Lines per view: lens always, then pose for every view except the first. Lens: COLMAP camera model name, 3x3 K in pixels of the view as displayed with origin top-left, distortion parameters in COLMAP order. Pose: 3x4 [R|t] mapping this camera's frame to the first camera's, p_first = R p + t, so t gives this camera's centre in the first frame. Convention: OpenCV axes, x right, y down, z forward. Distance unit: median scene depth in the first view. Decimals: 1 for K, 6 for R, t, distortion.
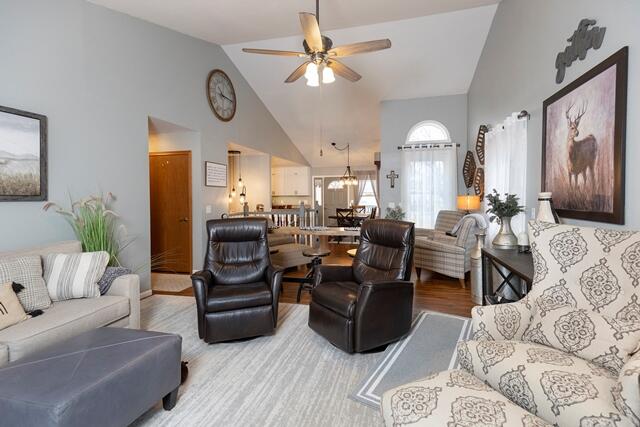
lens RADIAL K [[304.0, 0, 322.4], [0, 304.0, 196.5], [0, 0, 1]] dist [0.045808, 0.000060]
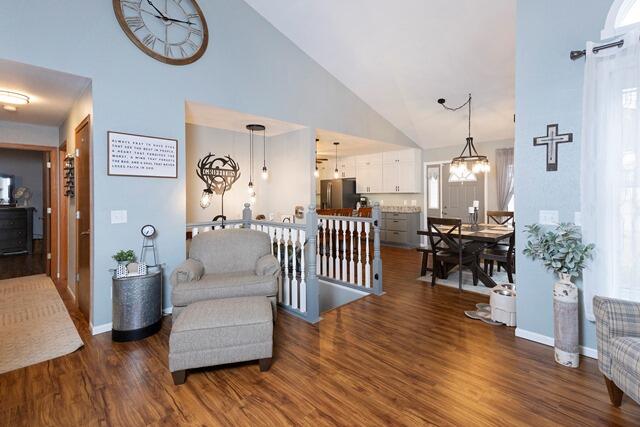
lens RADIAL K [[304.0, 0, 322.4], [0, 304.0, 196.5], [0, 0, 1]] dist [0.045808, 0.000060]
pose [[0.859959, 0.002394, -0.510357, 0.138046], [0.001635, 0.999971, 0.007446, -0.000114], [0.510360, -0.007238, 0.859930, 0.398055]]
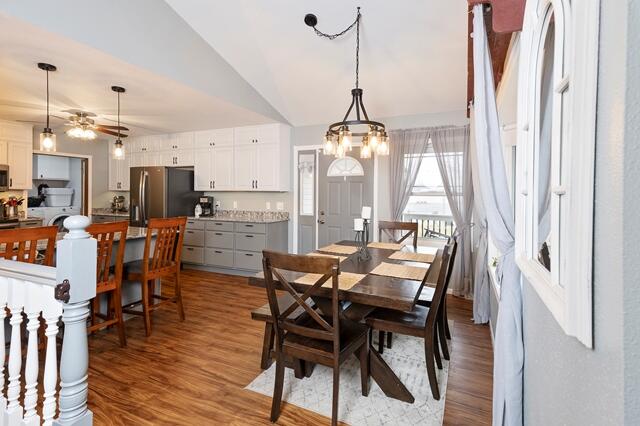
lens RADIAL K [[304.0, 0, 322.4], [0, 304.0, 196.0], [0, 0, 1]] dist [0.045808, 0.000060]
pose [[0.982361, 0.015436, -0.186357, 0.107687], [-0.014581, 0.999876, 0.005962, 0.000196], [0.186426, -0.003139, 0.982464, 0.702459]]
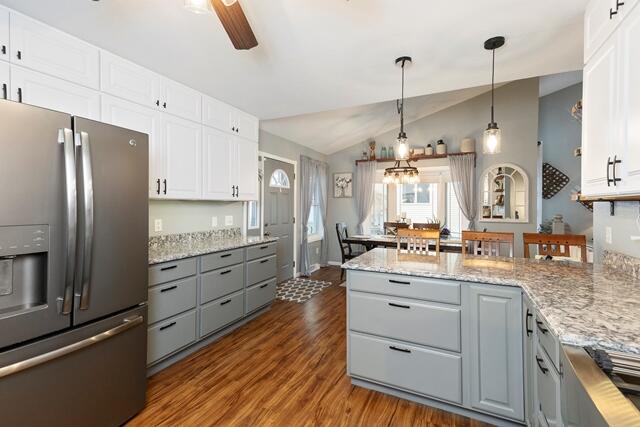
lens RADIAL K [[290.2, 0, 320.6], [0, 290.2, 207.1], [0, 0, 1]] dist [0.035218, -0.000130]
pose [[0.192032, 0.004377, 0.981379, -0.424229], [-0.001953, 0.999990, -0.004078, 0.005385], [-0.981387, -0.001133, 0.192038, 1.023866]]
